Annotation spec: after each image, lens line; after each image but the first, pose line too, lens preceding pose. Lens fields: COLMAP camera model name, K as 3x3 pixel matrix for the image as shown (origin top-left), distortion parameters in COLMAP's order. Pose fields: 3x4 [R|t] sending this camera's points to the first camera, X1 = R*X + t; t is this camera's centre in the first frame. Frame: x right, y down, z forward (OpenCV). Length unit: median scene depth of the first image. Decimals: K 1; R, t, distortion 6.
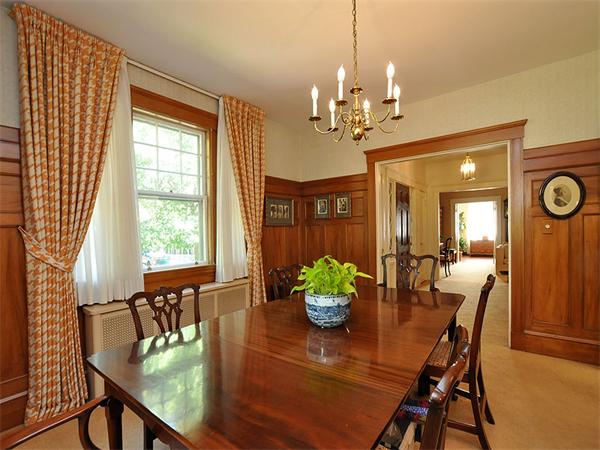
lens RADIAL K [[285.1, 0, 296.7], [0, 285.1, 235.2], [0, 0, 1]] dist [-0.074283, 0.030077]
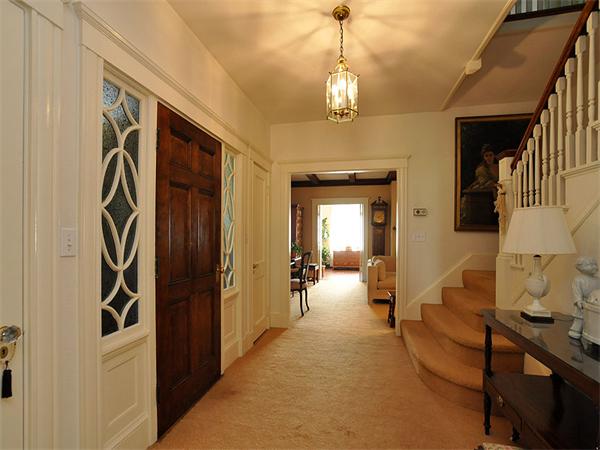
lens RADIAL K [[285.1, 0, 296.7], [0, 285.1, 235.2], [0, 0, 1]] dist [-0.074283, 0.030077]
pose [[0.905321, 0.021133, 0.424202, 0.167728], [-0.013046, 0.999674, -0.021960, -0.010071], [-0.424527, 0.014347, 0.905301, 0.286516]]
